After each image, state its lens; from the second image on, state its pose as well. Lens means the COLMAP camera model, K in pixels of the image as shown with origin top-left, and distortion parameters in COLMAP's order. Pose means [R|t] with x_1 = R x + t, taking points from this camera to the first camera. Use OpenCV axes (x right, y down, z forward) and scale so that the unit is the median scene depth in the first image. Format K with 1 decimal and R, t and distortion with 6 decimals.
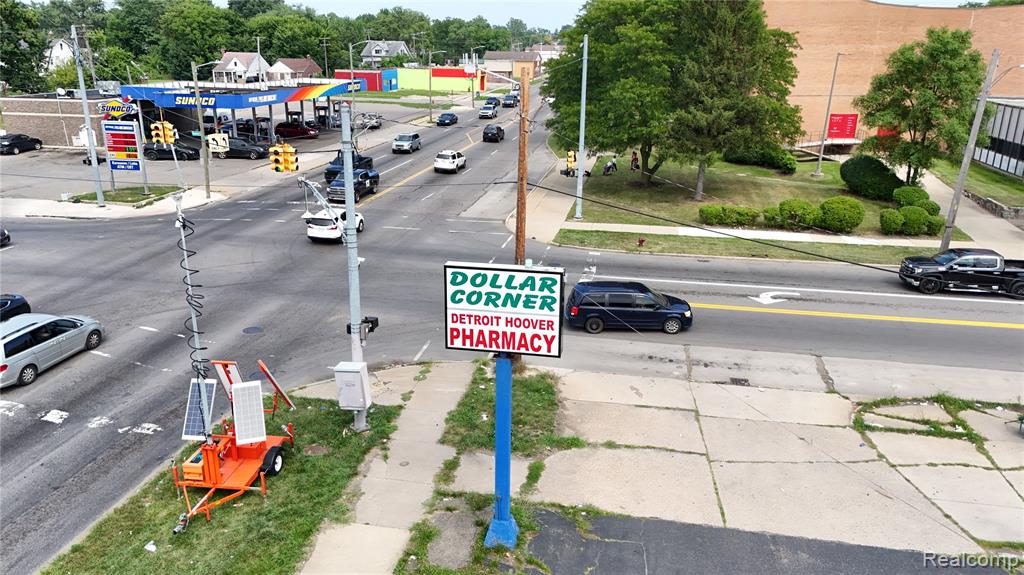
lens RADIAL K [[754.5, 0, 512.0], [0, 754.5, 287.5], [0, 0, 1]] dist [0.073317, -0.082409]
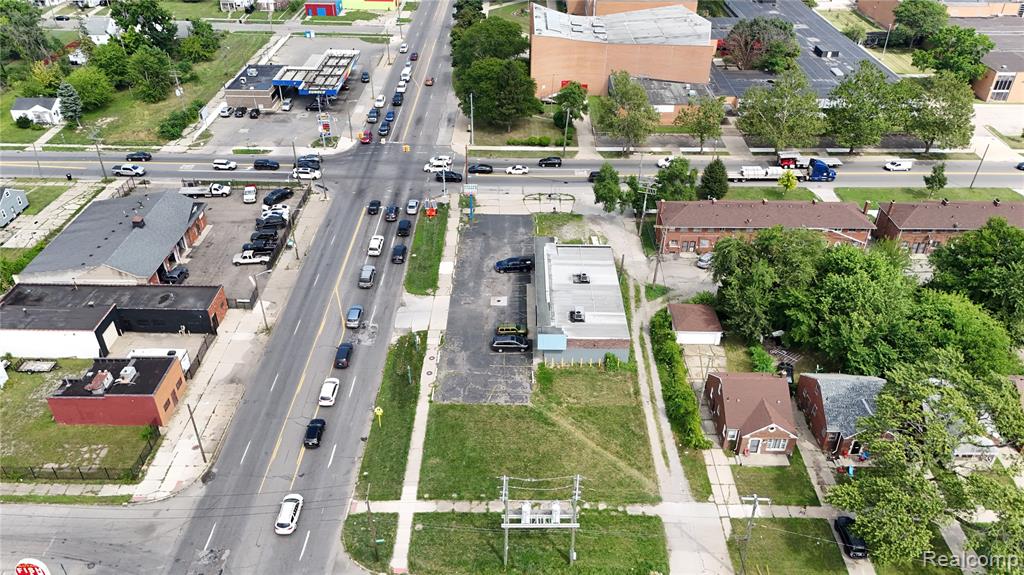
lens RADIAL K [[754.5, 0, 512.0], [0, 754.5, 287.5], [0, 0, 1]] dist [0.073317, -0.082409]
pose [[0.985619, -0.098035, 0.137637, -0.524377], [0.057439, 0.960375, 0.272730, -0.762215], [-0.158920, -0.260902, 0.952195, -4.722500]]
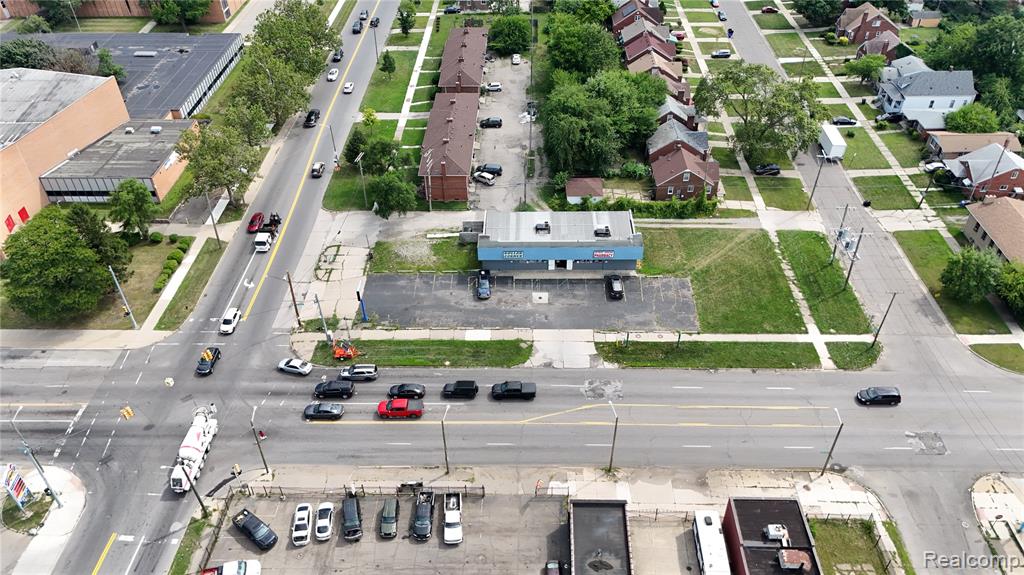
lens RADIAL K [[754.5, 0, 512.0], [0, 754.5, 287.5], [0, 0, 1]] dist [0.073317, -0.082409]
pose [[-0.156753, -0.627995, 0.762267, -3.493435], [0.317356, 0.698850, 0.641010, -2.541769], [-0.935261, 0.342390, 0.089751, -0.604881]]
